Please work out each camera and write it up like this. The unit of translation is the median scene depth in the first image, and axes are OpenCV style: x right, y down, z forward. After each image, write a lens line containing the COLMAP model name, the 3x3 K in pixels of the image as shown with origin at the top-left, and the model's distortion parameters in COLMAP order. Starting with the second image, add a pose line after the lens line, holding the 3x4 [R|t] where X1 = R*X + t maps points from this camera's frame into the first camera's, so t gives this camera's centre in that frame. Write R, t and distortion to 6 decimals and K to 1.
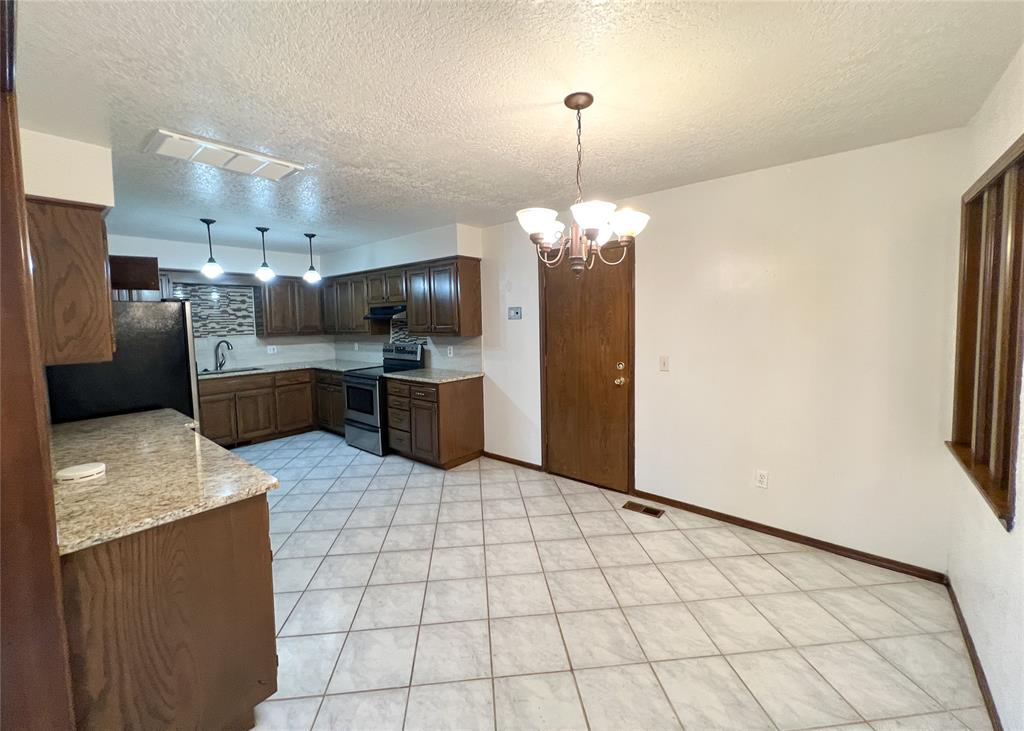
lens RADIAL K [[410.7, 0, 510.0], [0, 410.7, 344.9], [0, 0, 1]] dist [-0.000592, -0.000197]
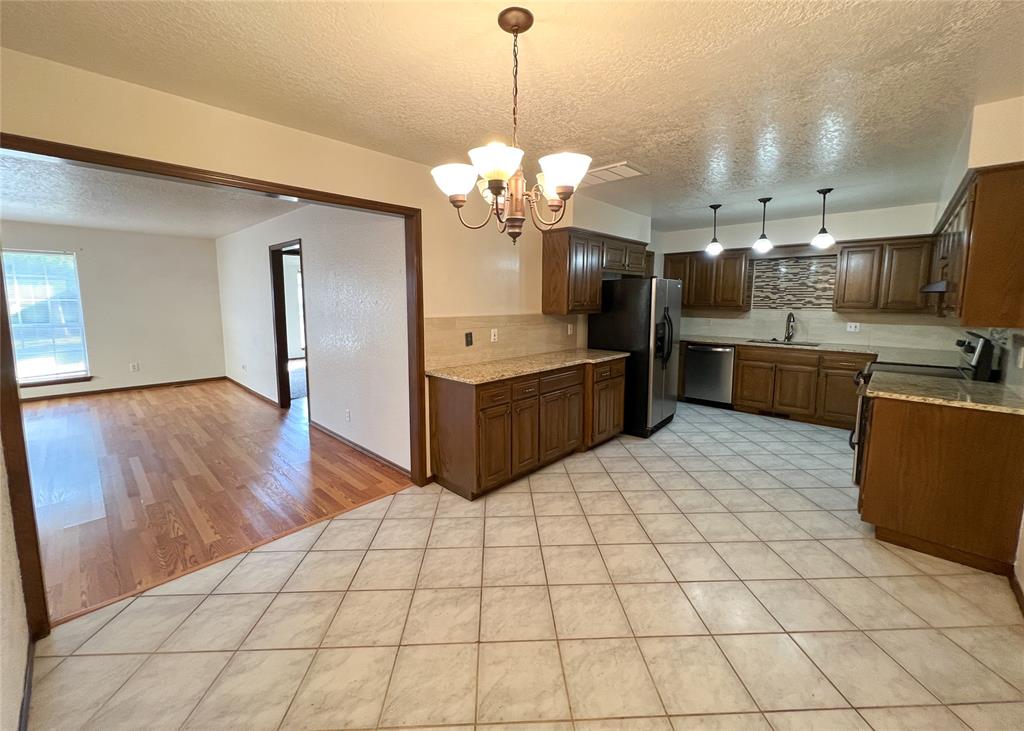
lens RADIAL K [[410.7, 0, 510.0], [0, 410.7, 344.9], [0, 0, 1]] dist [-0.000592, -0.000197]
pose [[-0.059538, 0.131012, -0.989591, 0.375848], [-0.063893, 0.988817, 0.134753, -0.025724], [0.996179, 0.071251, -0.050502, 0.384906]]
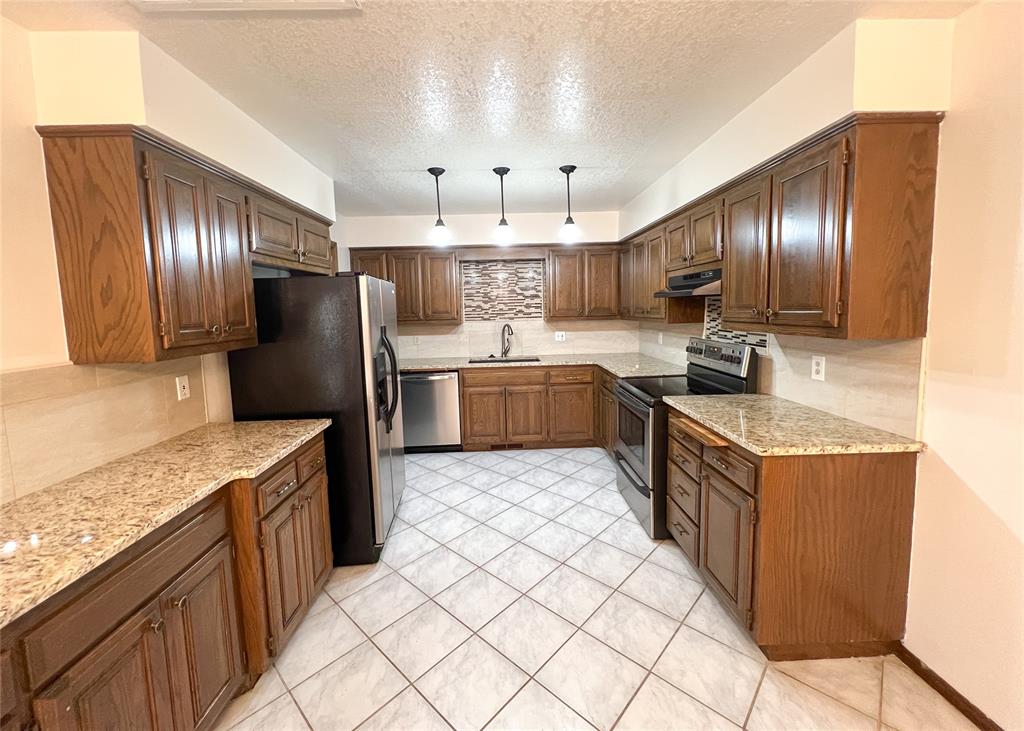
lens RADIAL K [[410.7, 0, 510.0], [0, 410.7, 344.9], [0, 0, 1]] dist [-0.000592, -0.000197]
pose [[0.660166, 0.071244, -0.747733, -0.035594], [-0.035085, 0.997330, 0.064049, -0.024139], [0.750300, -0.016048, 0.660903, 0.446451]]
